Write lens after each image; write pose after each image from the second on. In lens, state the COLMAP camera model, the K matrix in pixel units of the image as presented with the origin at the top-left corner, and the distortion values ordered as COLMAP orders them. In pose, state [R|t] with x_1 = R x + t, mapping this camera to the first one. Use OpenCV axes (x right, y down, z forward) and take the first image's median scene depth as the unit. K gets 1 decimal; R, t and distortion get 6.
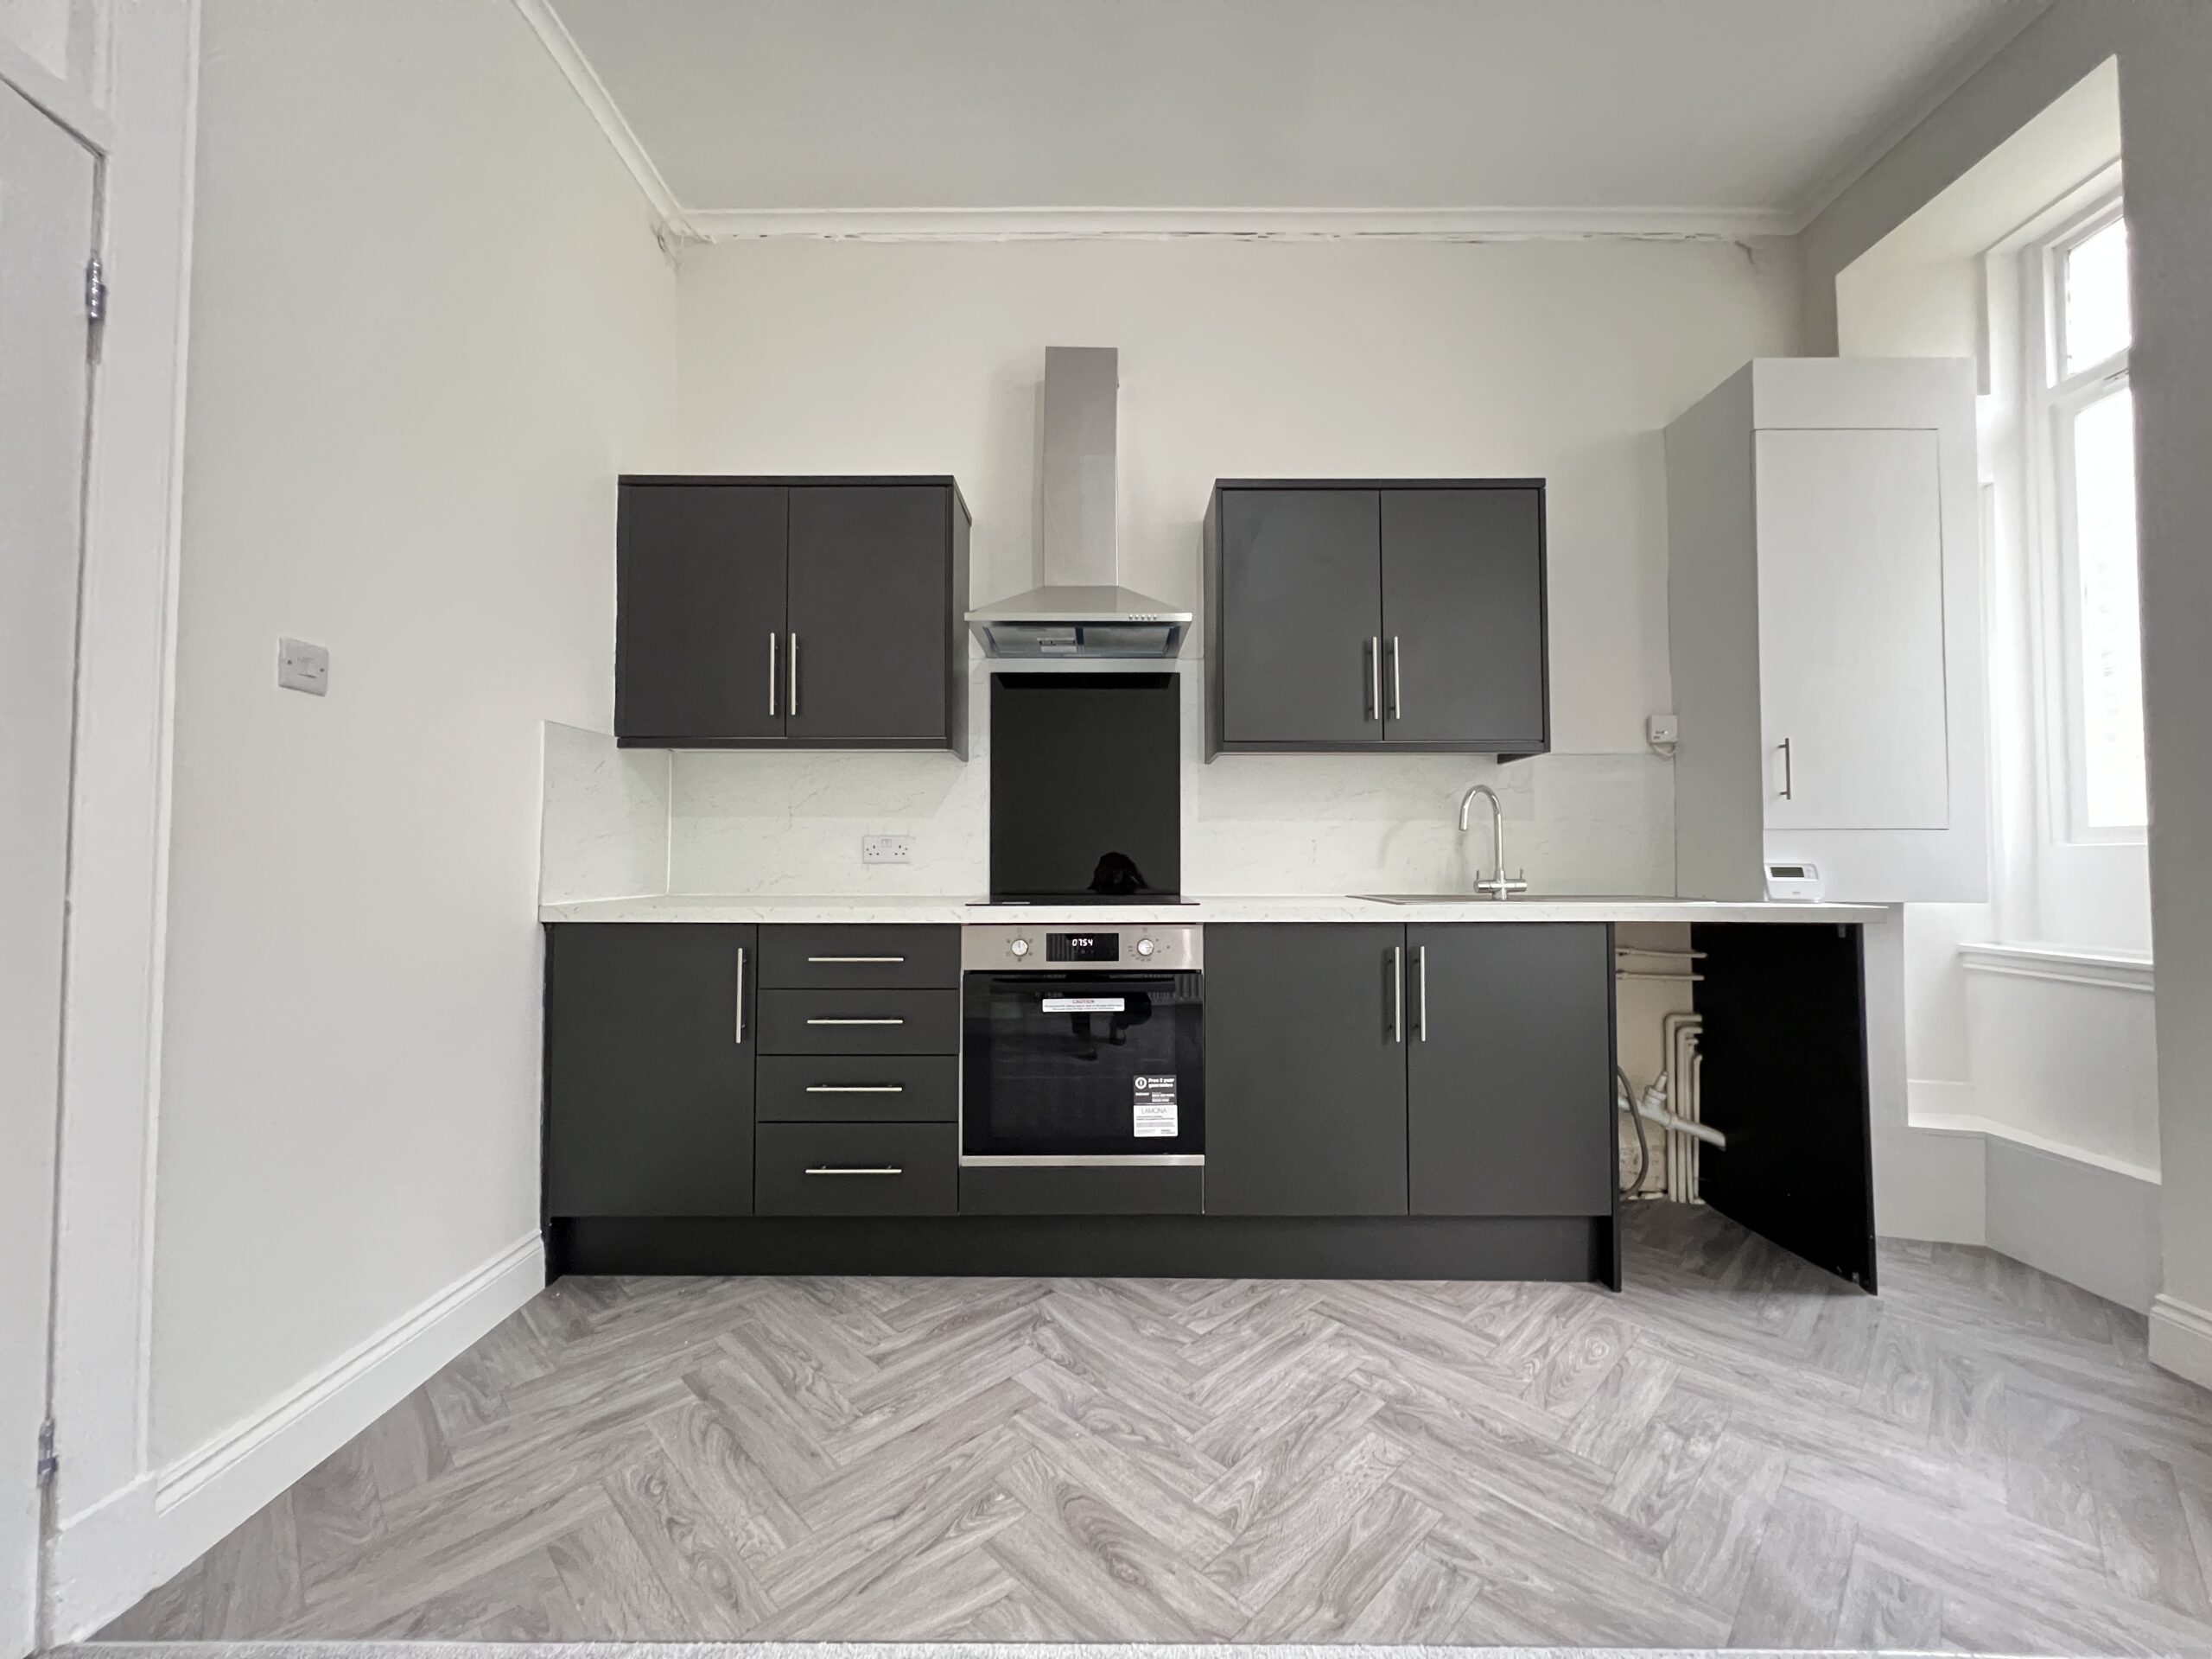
lens RADIAL K [[884.9, 0, 1105.8], [0, 884.9, 829.5], [0, 0, 1]] dist [0.000677, 0.000214]
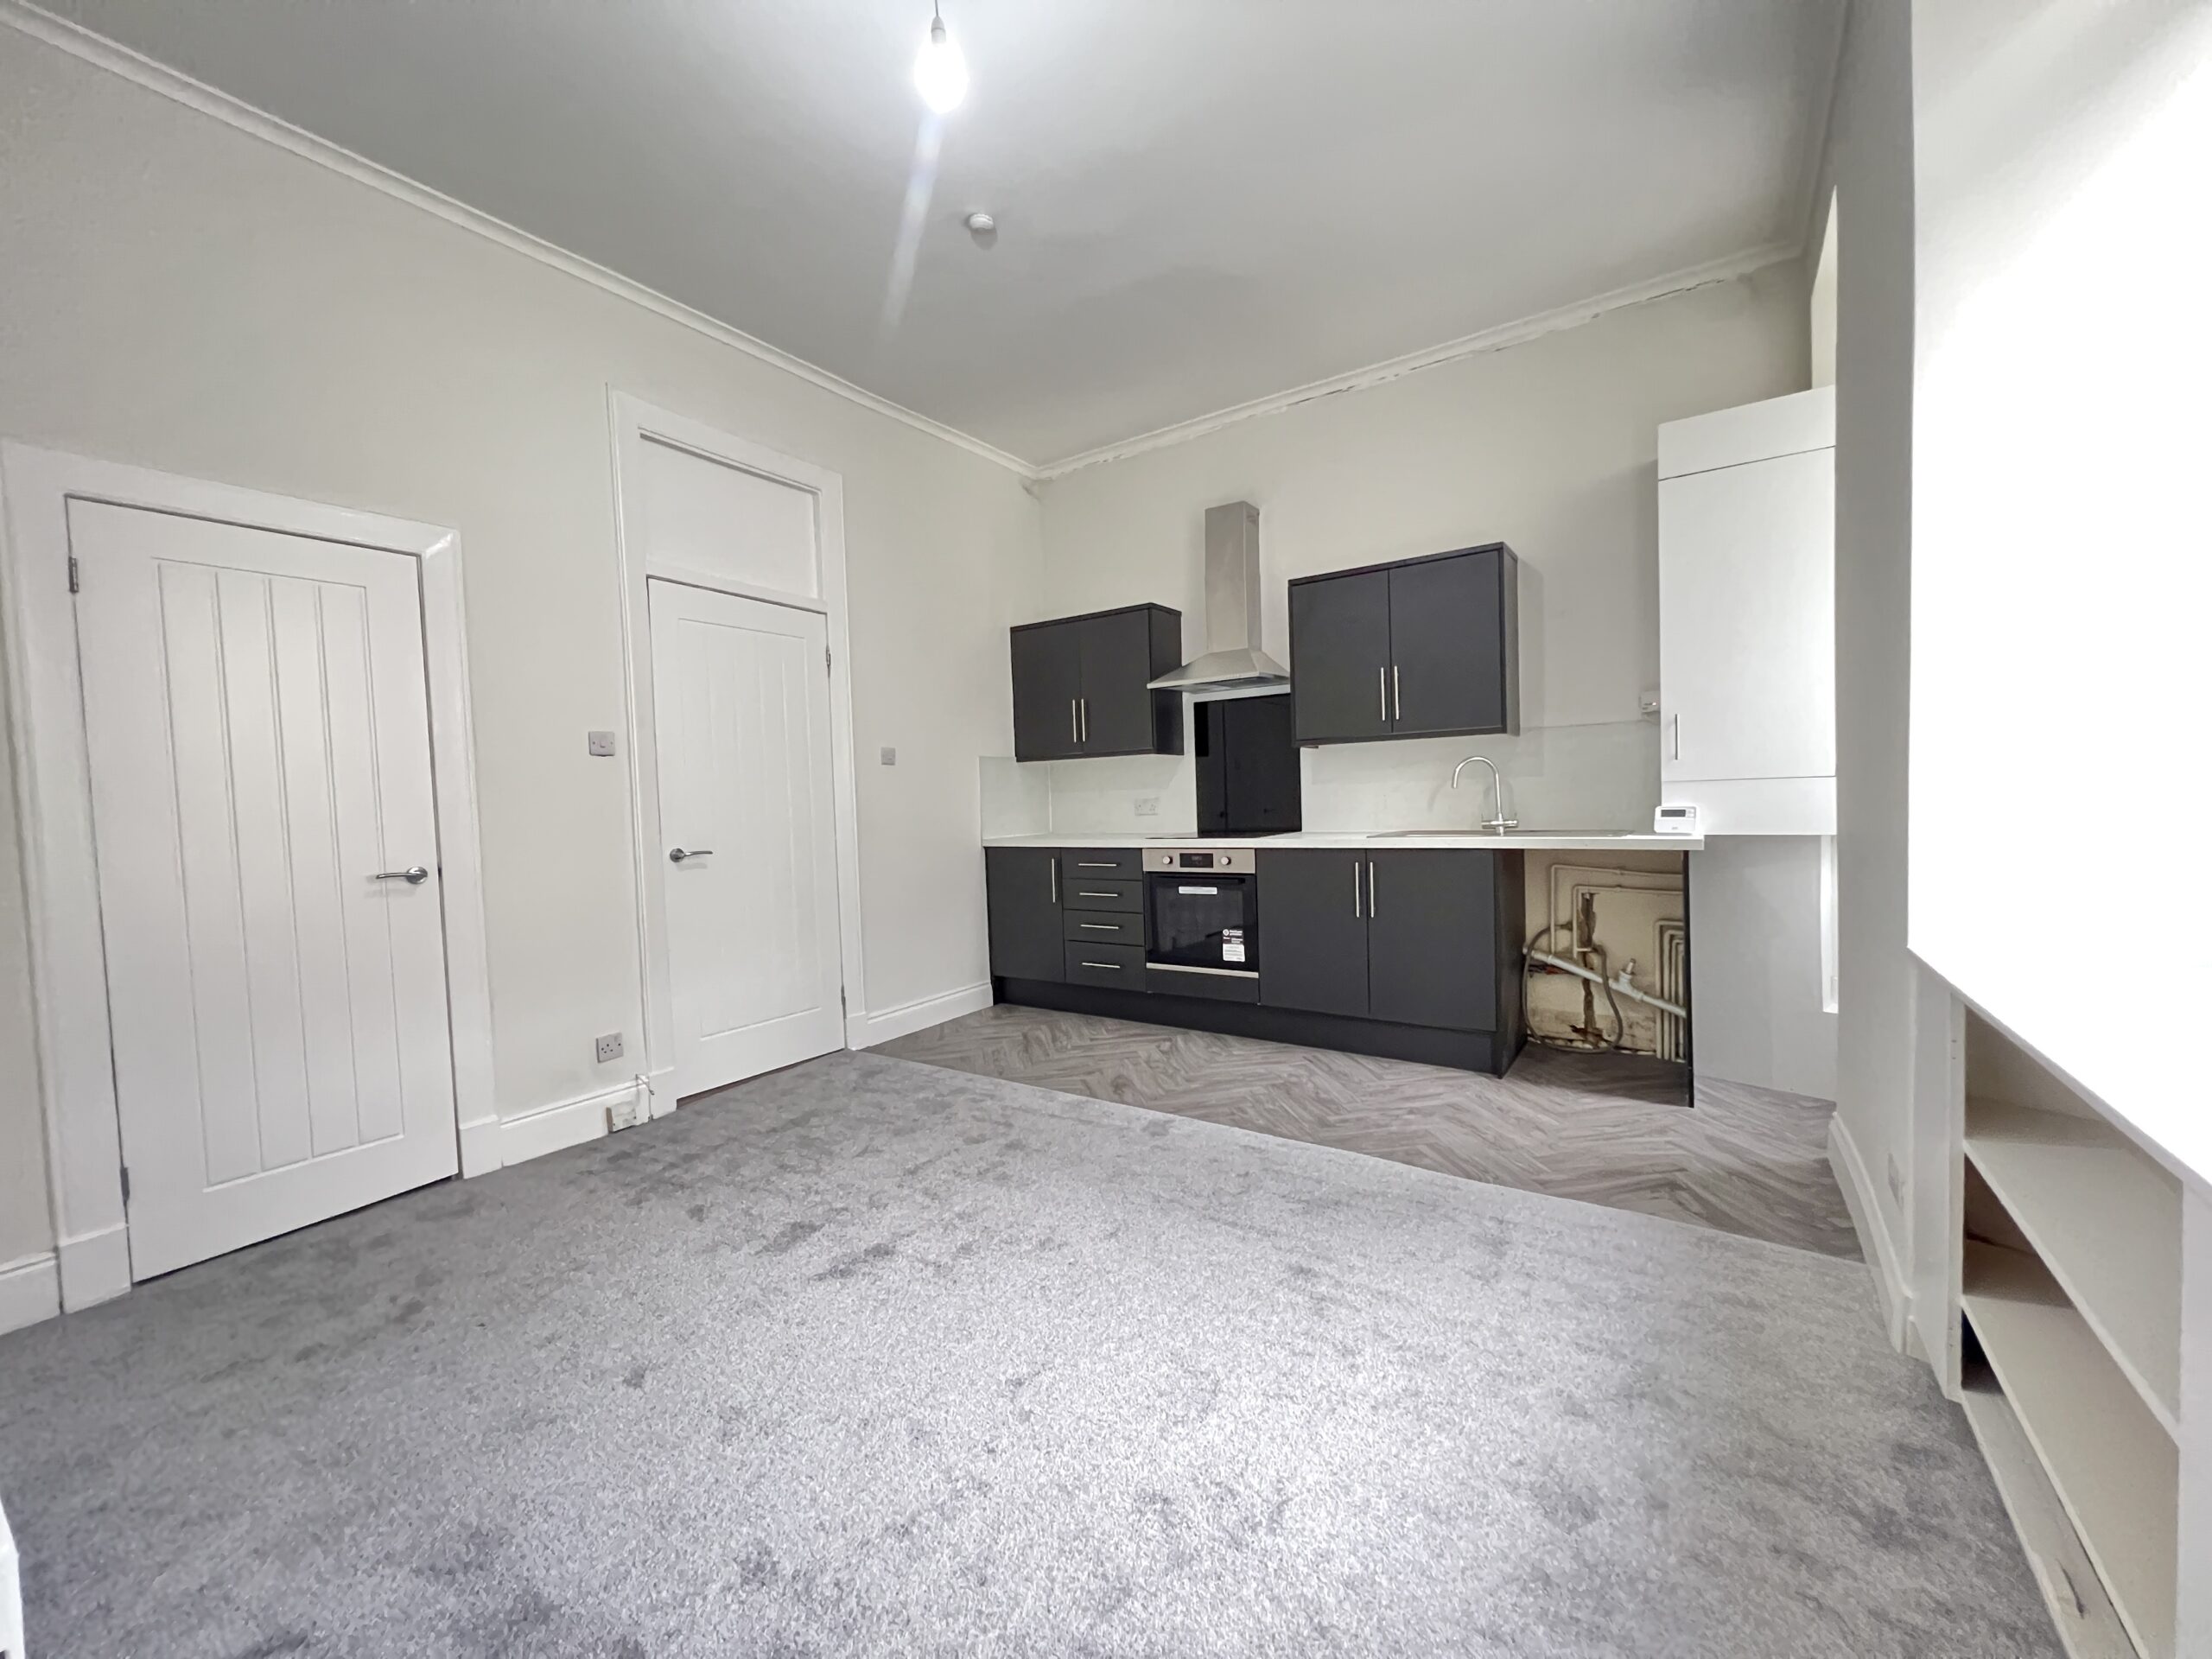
lens RADIAL K [[884.9, 0, 1107.7], [0, 884.9, 830.6], [0, 0, 1]] dist [0.000677, 0.000214]
pose [[0.827348, -0.005895, -0.561659, 0.883796], [0.051813, 0.996482, 0.065864, -0.066006], [0.559295, -0.083594, 0.824743, -0.671554]]
